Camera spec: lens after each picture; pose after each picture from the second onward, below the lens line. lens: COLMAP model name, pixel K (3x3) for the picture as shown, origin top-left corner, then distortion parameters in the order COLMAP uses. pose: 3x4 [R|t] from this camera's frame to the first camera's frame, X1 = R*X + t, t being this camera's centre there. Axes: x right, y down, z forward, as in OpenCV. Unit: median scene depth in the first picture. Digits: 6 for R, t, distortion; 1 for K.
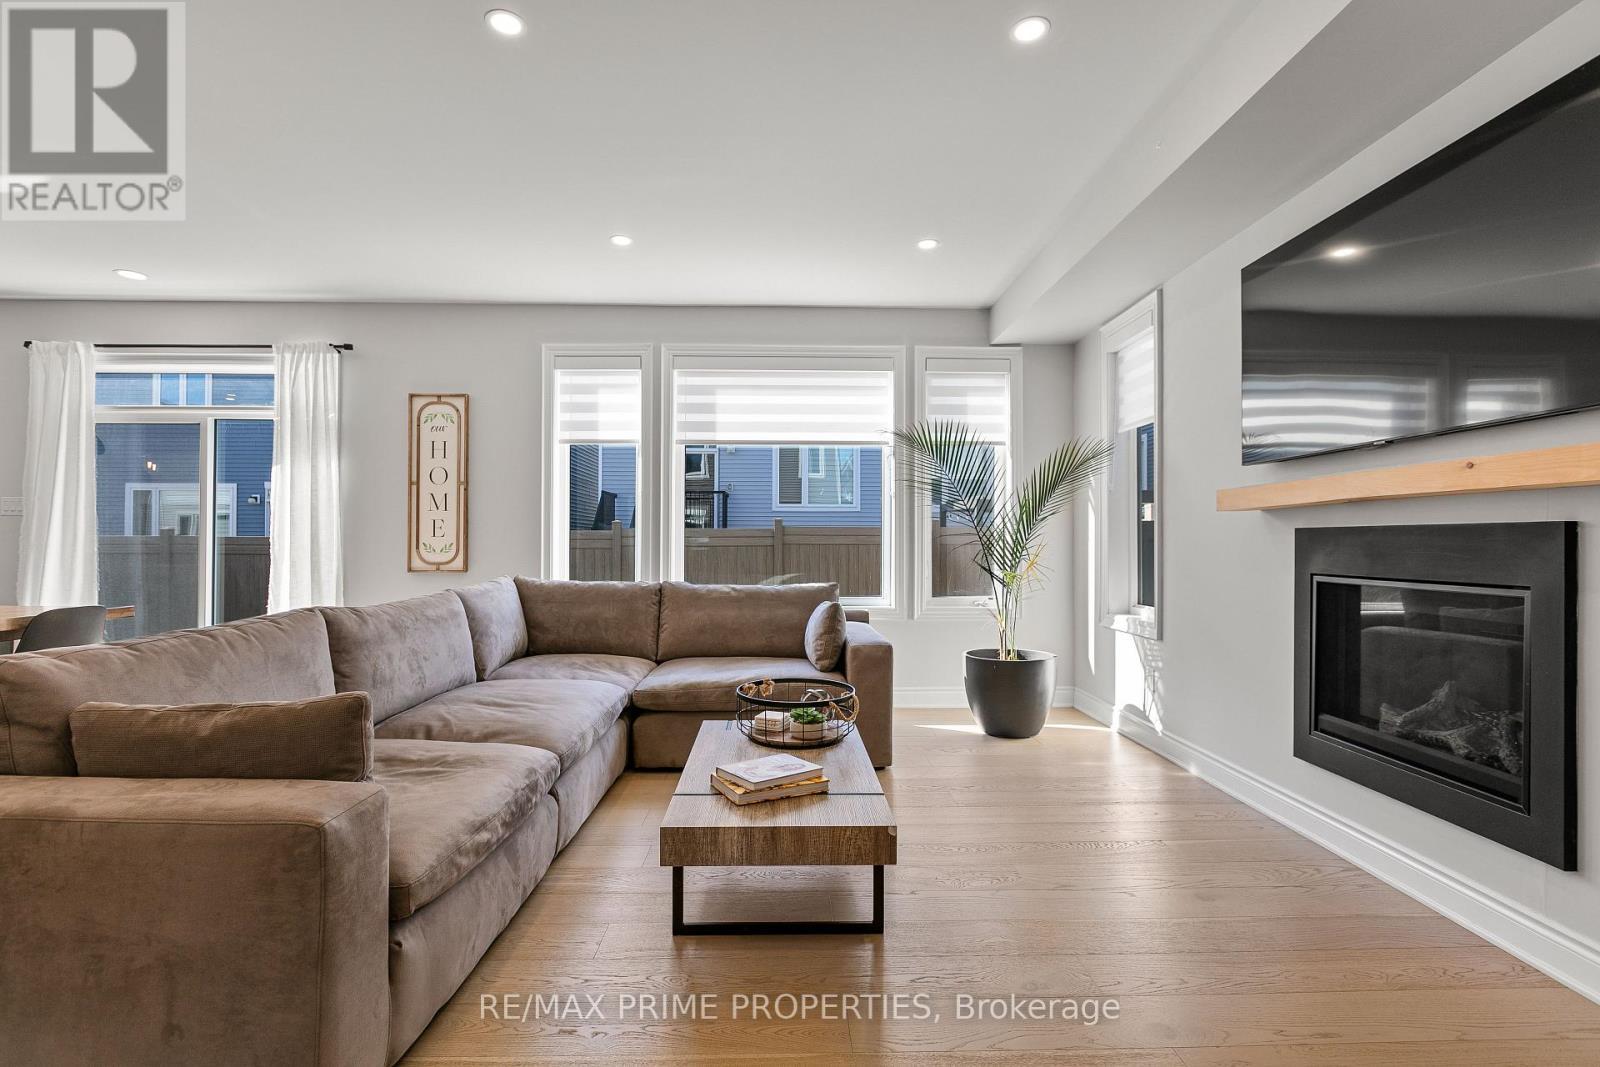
lens RADIAL K [[761.0, 0, 798.9], [0, 761.0, 542.3], [0, 0, 1]] dist [-0.009516, -0.000013]
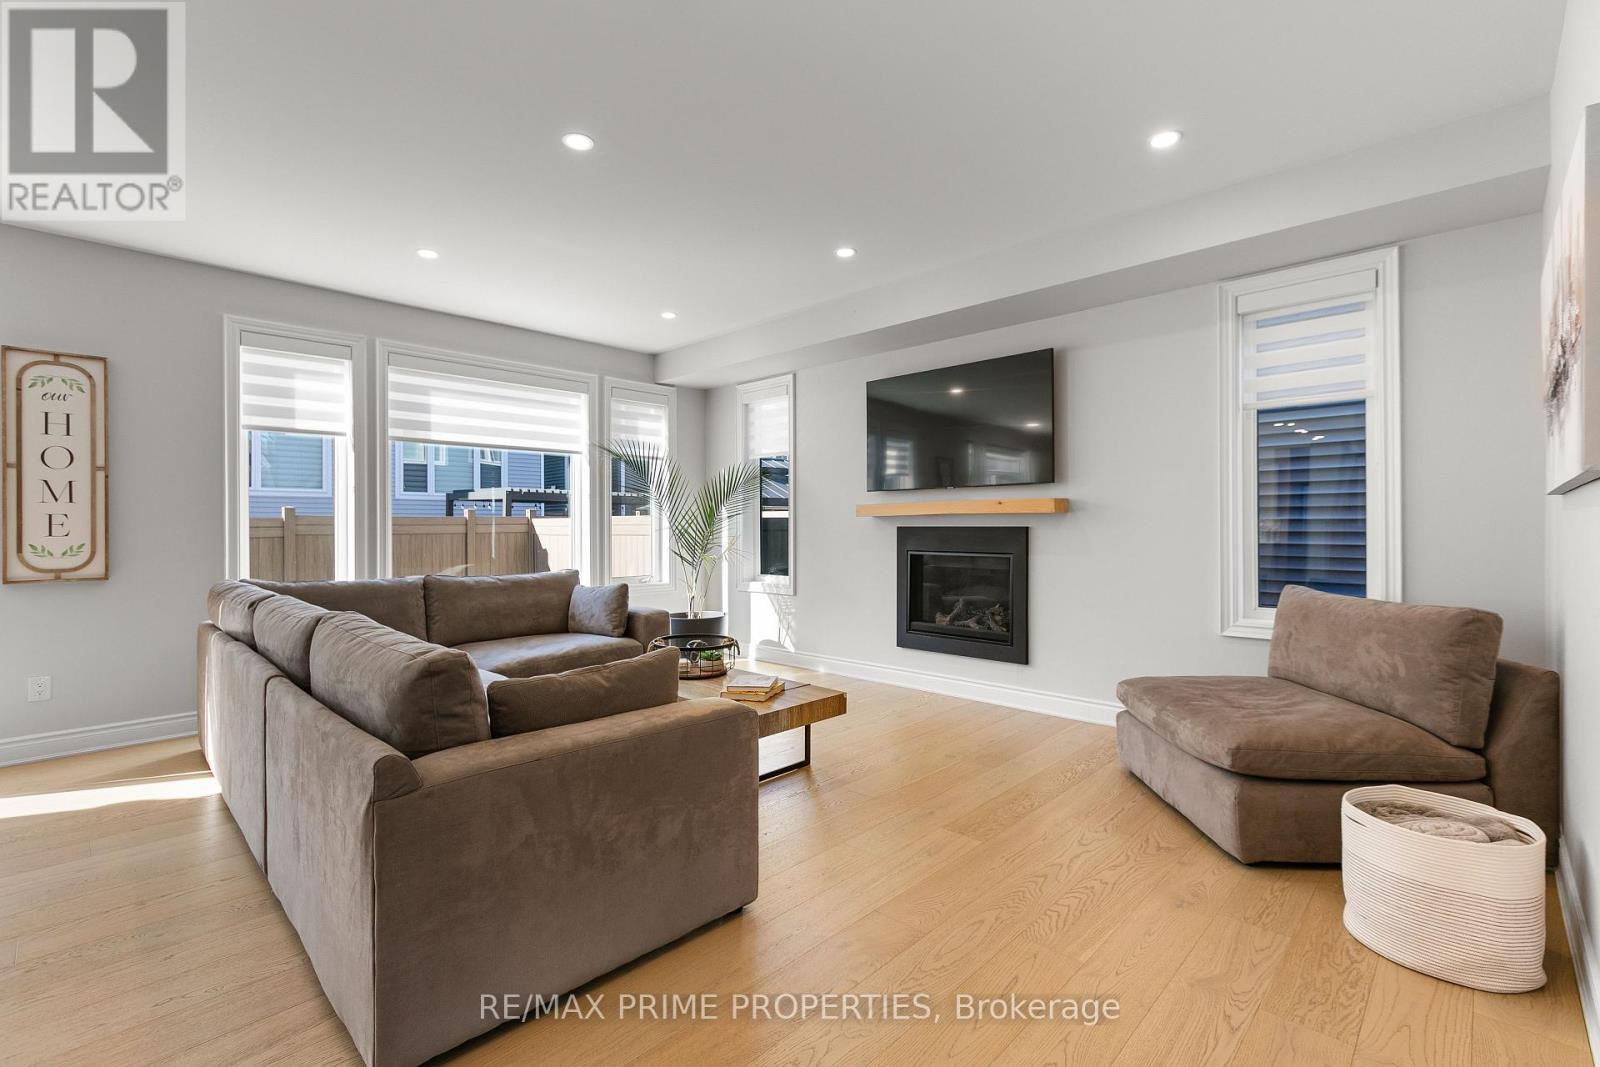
lens RADIAL K [[730.9, 0, 798.6], [0, 730.9, 550.8], [0, 0, 1]] dist [-0.001890, -0.000009]
pose [[0.704734, -0.029278, 0.708867, -0.475513], [0.005428, 0.999341, 0.035879, -0.015141], [-0.709451, -0.021438, 0.704429, -0.068136]]
